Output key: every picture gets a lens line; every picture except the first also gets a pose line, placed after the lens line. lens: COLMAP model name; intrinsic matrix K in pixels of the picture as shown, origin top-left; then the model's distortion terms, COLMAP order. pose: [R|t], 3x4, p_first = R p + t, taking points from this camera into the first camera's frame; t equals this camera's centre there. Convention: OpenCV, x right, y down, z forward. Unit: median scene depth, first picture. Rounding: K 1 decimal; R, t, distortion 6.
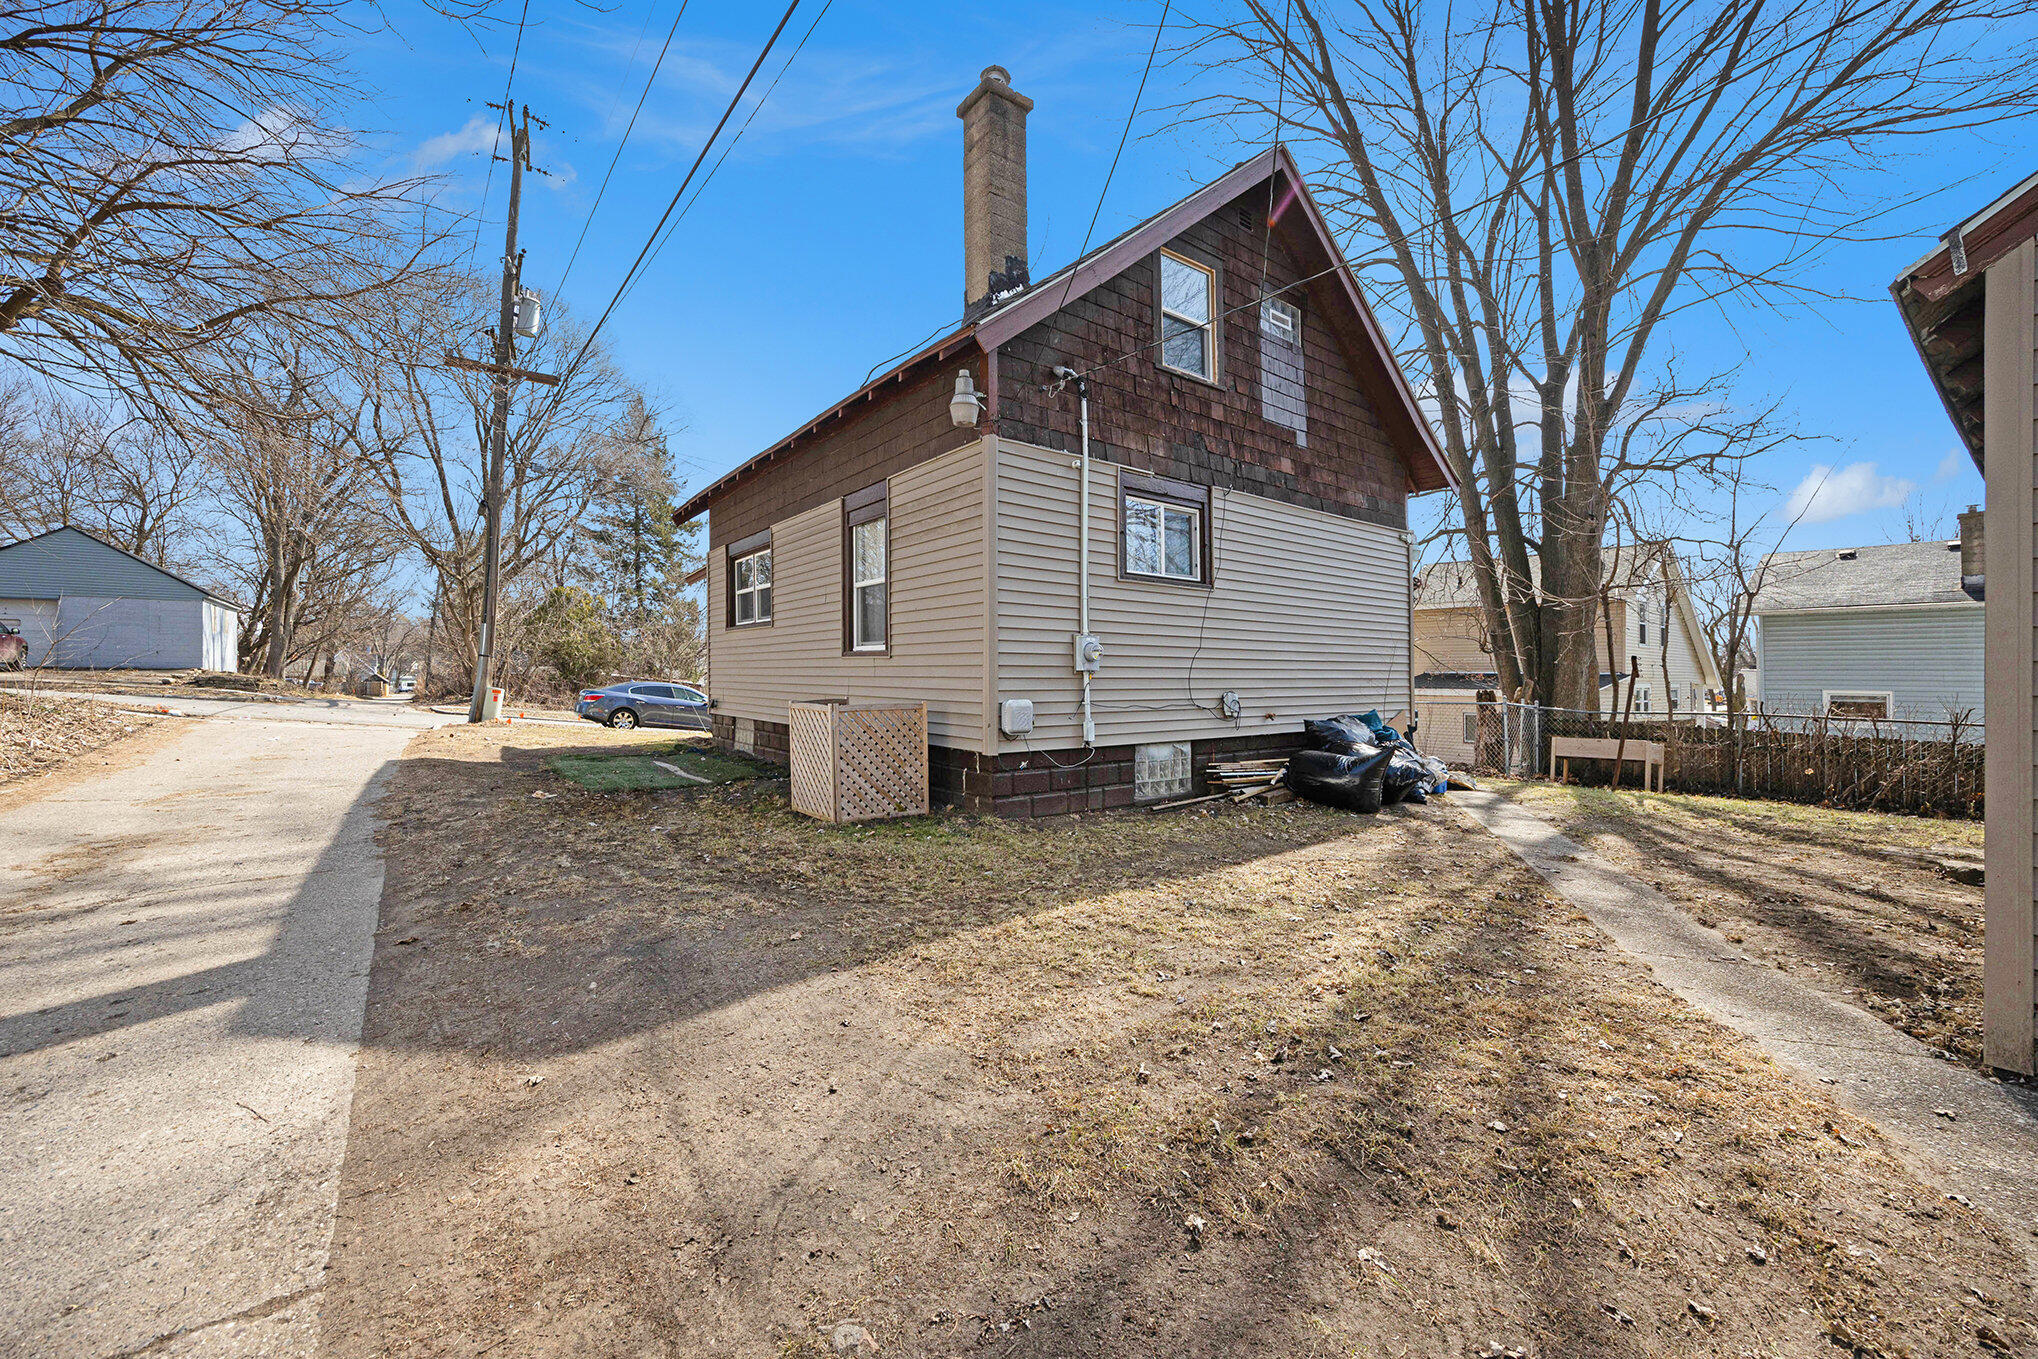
lens RADIAL K [[777.2, 0, 1026.0], [0, 777.2, 681.5], [0, 0, 1]] dist [-0.001257, 0.000057]
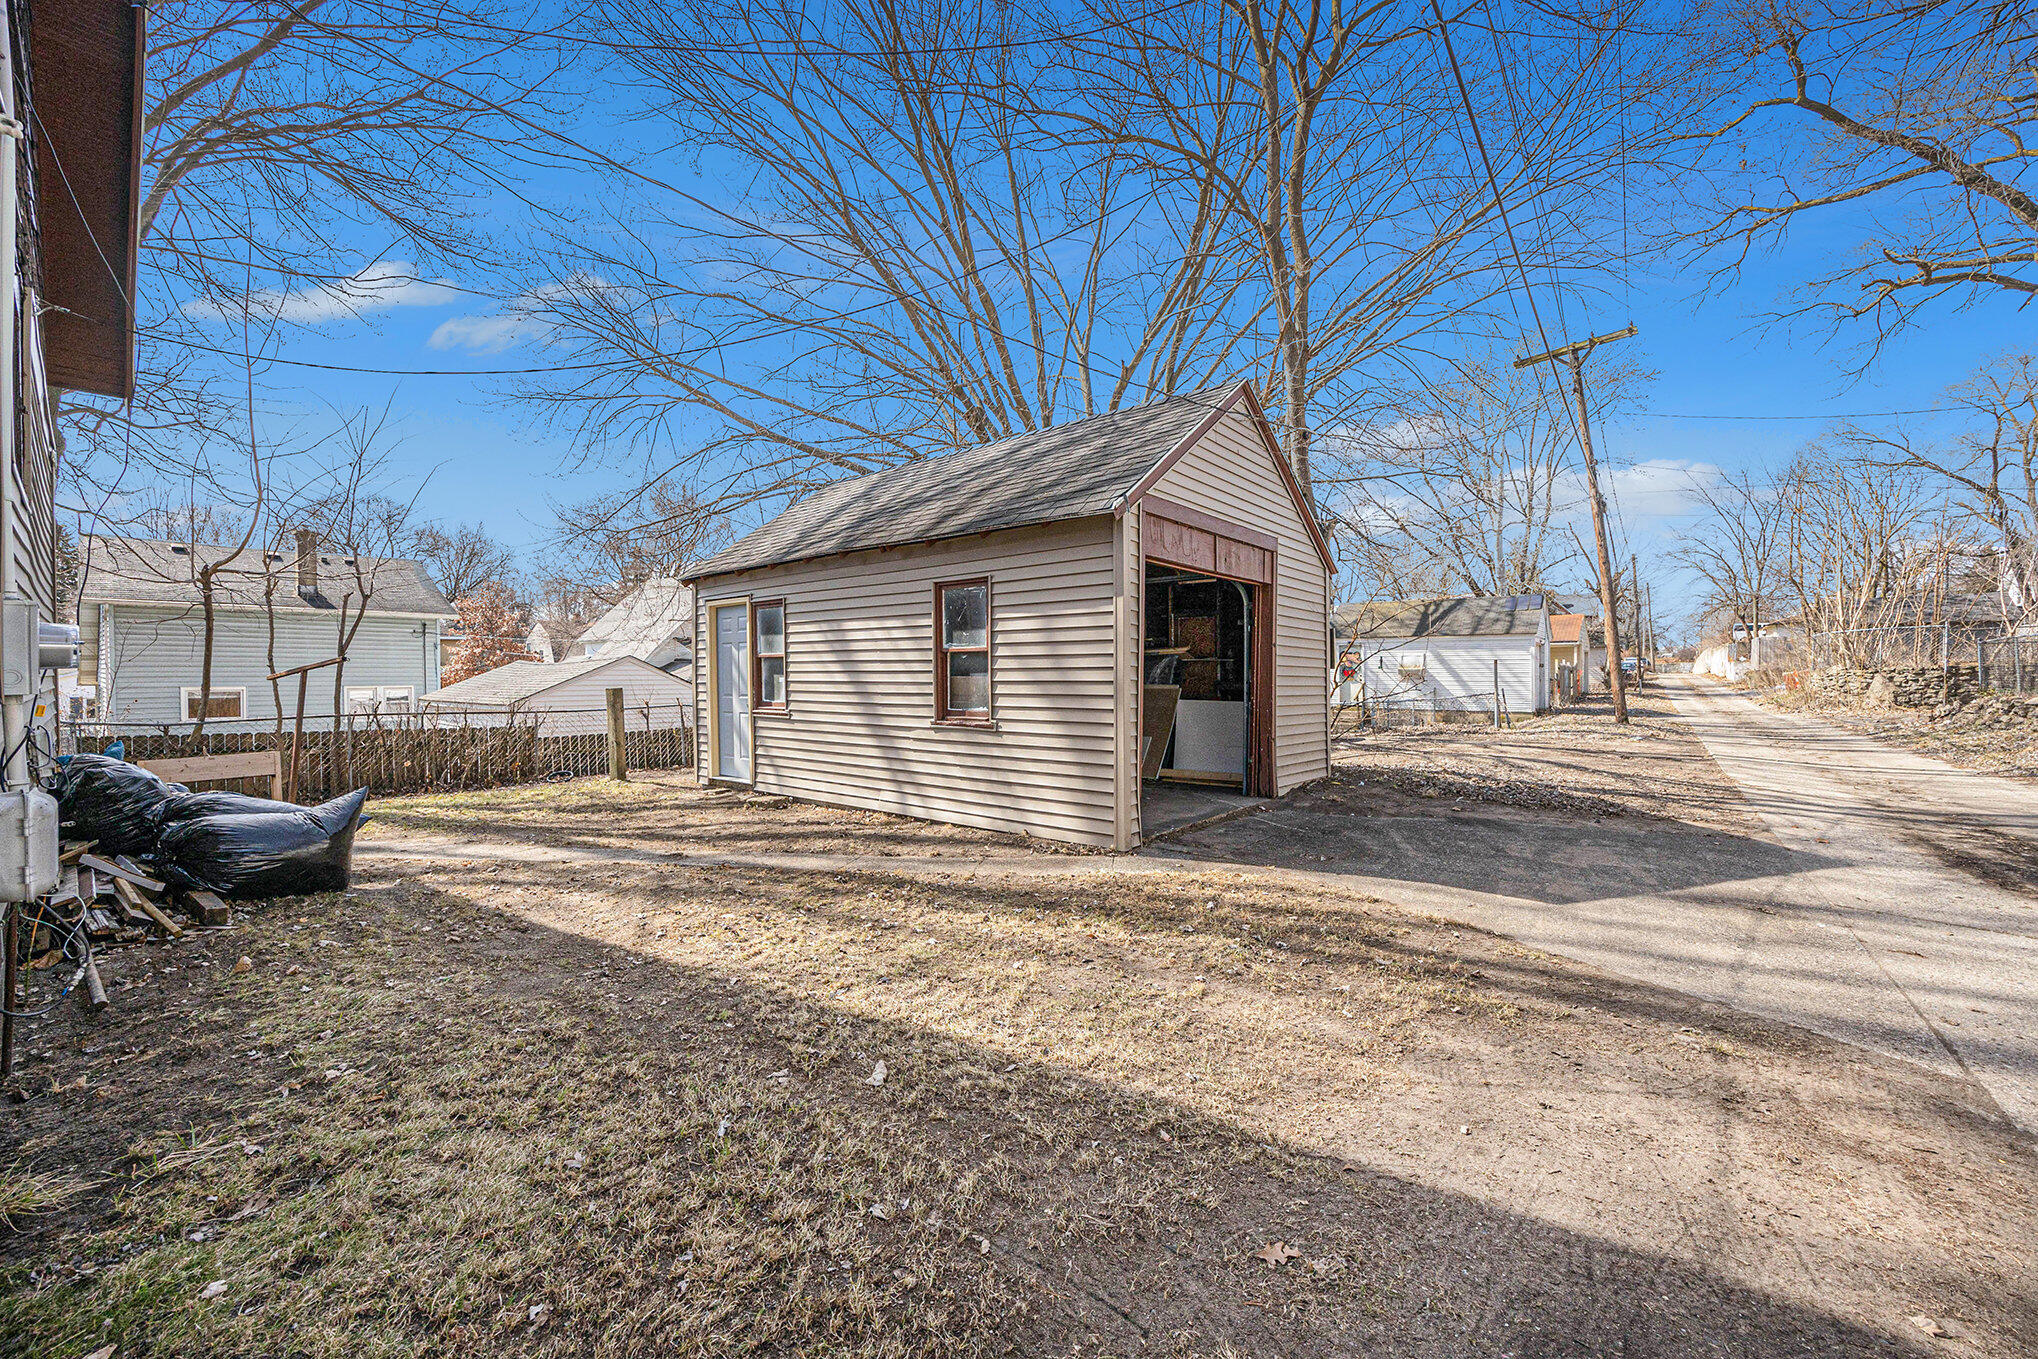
lens RADIAL K [[777.2, 0, 1023.8], [0, 777.2, 675.2], [0, 0, 1]] dist [-0.001257, 0.000057]
pose [[-0.217490, -0.000635, 0.976062, -0.871262], [-0.006700, 0.999977, -0.000842, -0.047442], [-0.976040, -0.006722, -0.217489, 1.490592]]
